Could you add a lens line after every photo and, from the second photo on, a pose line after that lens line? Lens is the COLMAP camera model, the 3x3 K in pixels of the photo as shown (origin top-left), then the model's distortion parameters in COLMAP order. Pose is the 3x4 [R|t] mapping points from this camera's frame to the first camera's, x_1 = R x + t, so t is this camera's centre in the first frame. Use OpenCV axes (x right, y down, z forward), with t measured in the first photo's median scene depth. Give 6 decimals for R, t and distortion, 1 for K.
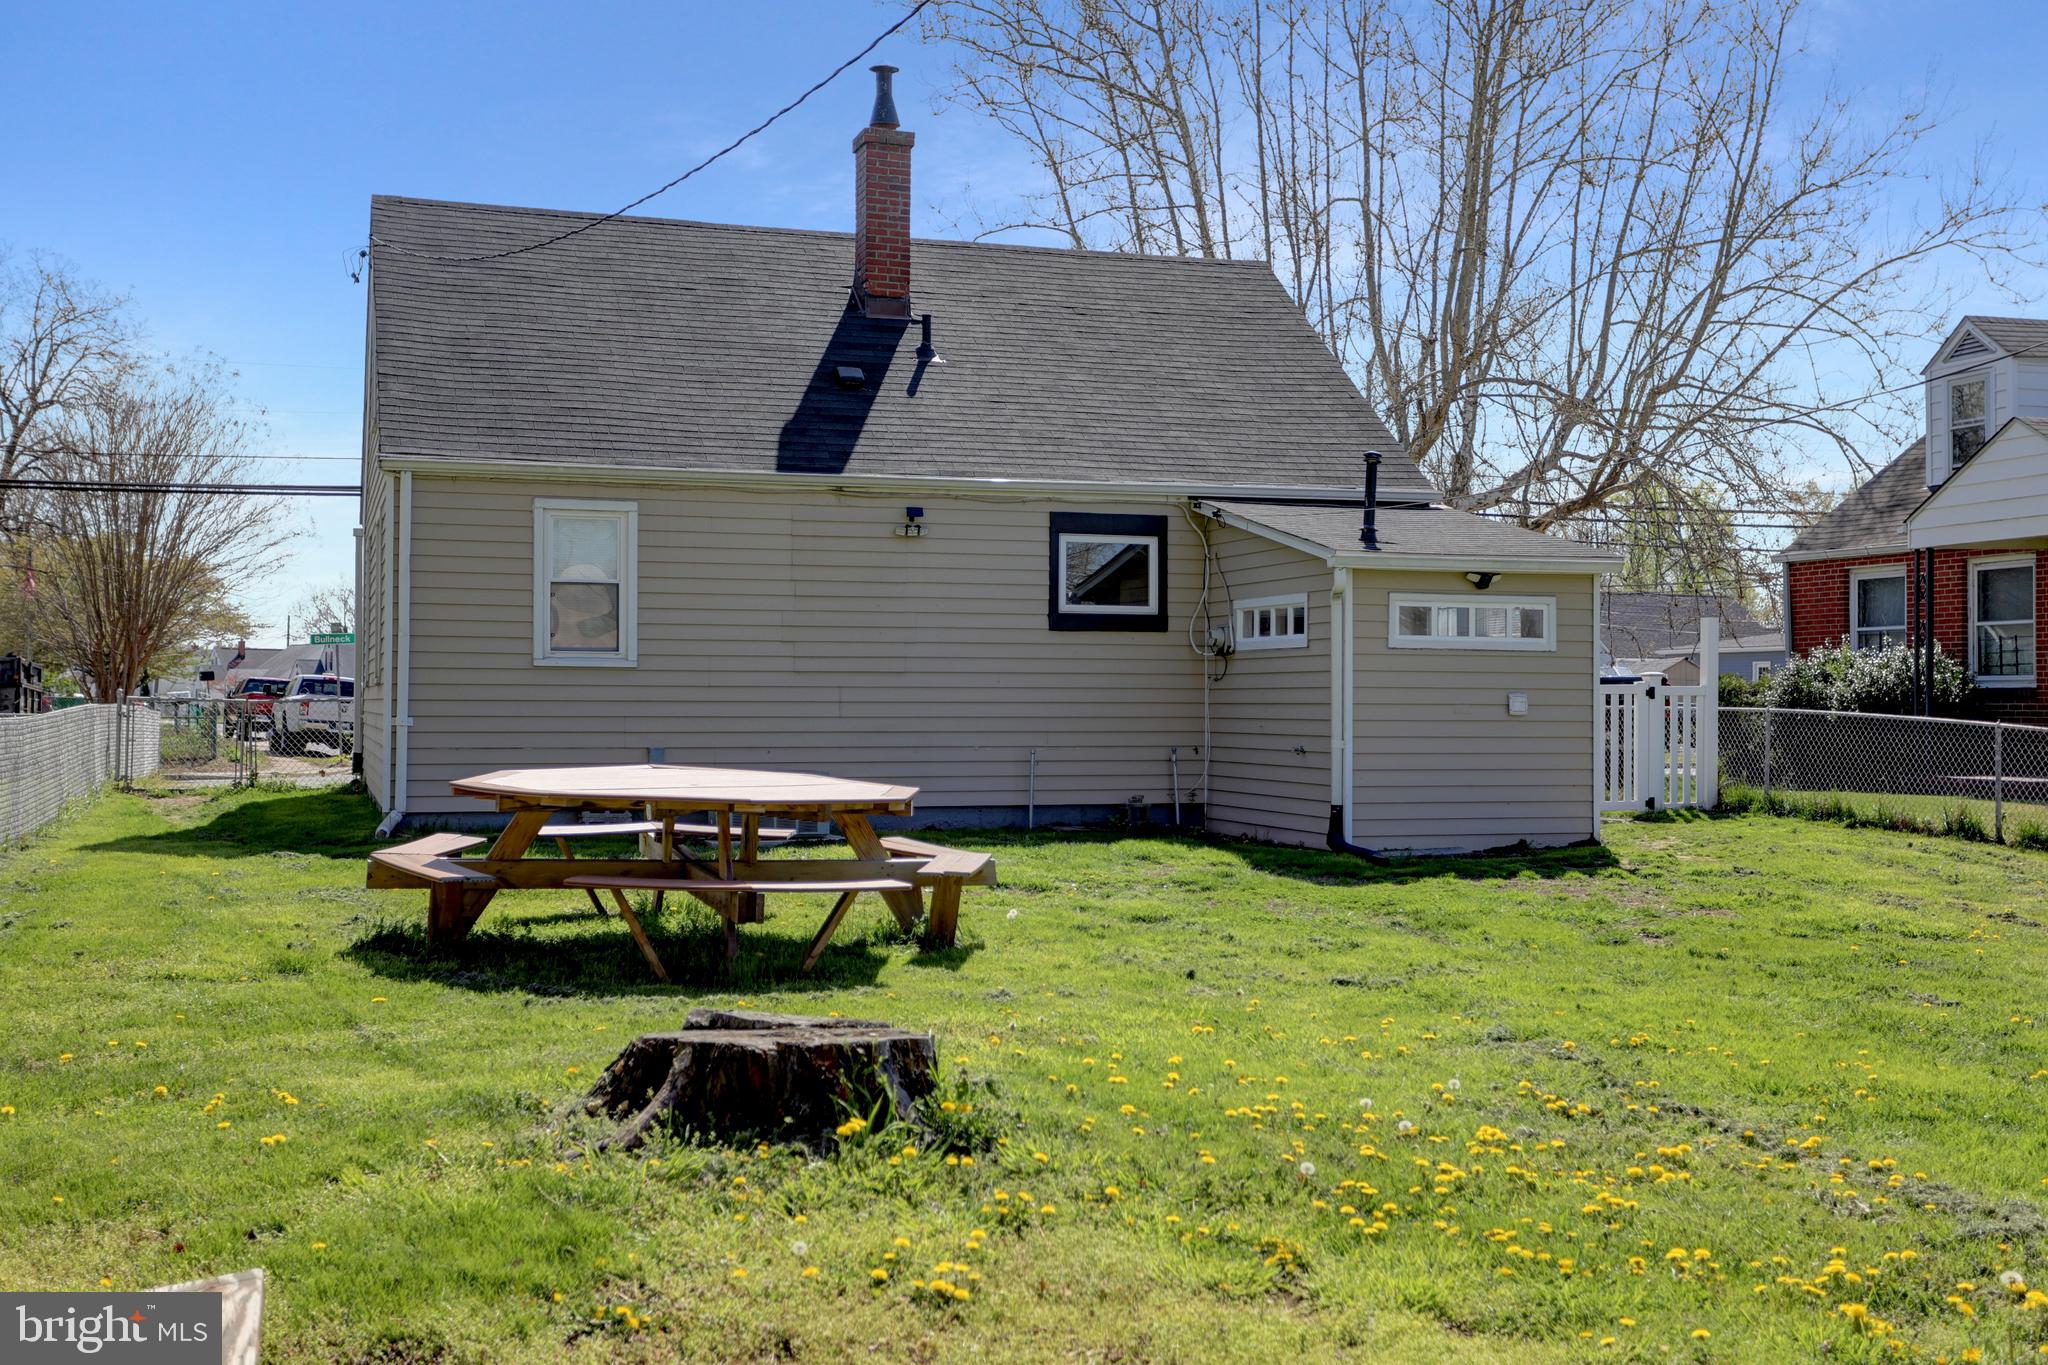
lens RADIAL K [[2256.5, 0, 1024.0], [0, 2256.5, 682.5], [0, 0, 1]] dist [0.106097, -0.003894]
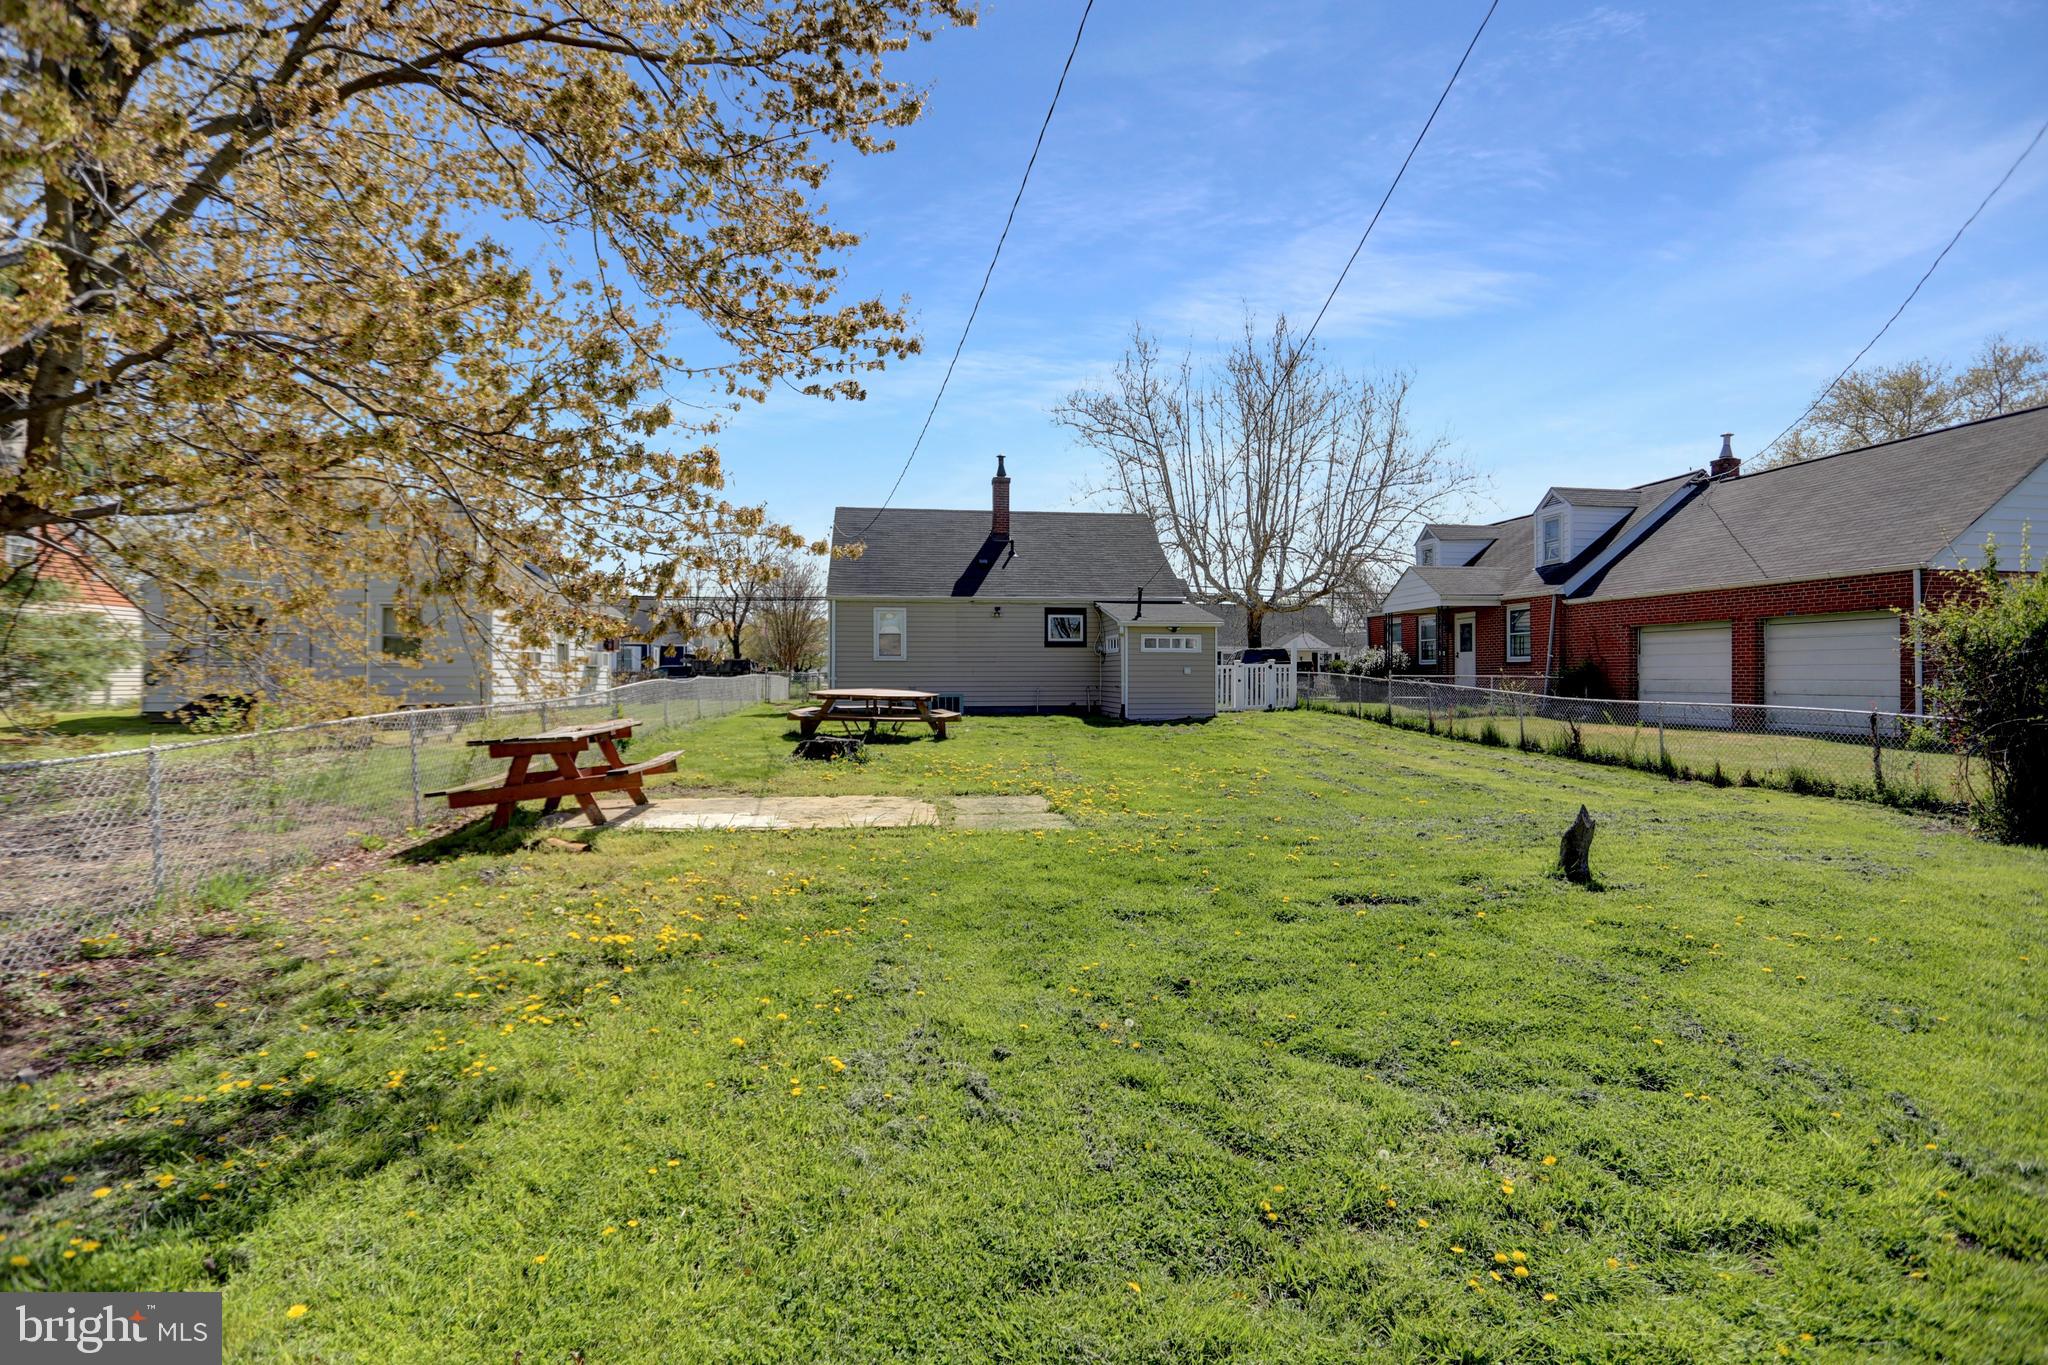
lens RADIAL K [[999.4, 0, 1024.0], [0, 999.4, 682.5], [0, 0, 1]] dist [-0.005831, 0.000251]
pose [[0.986182, -0.005732, -0.165565, 0.201224], [0.008266, 0.999859, 0.014623, 0.003927], [0.165458, -0.015790, 0.986090, -0.303650]]
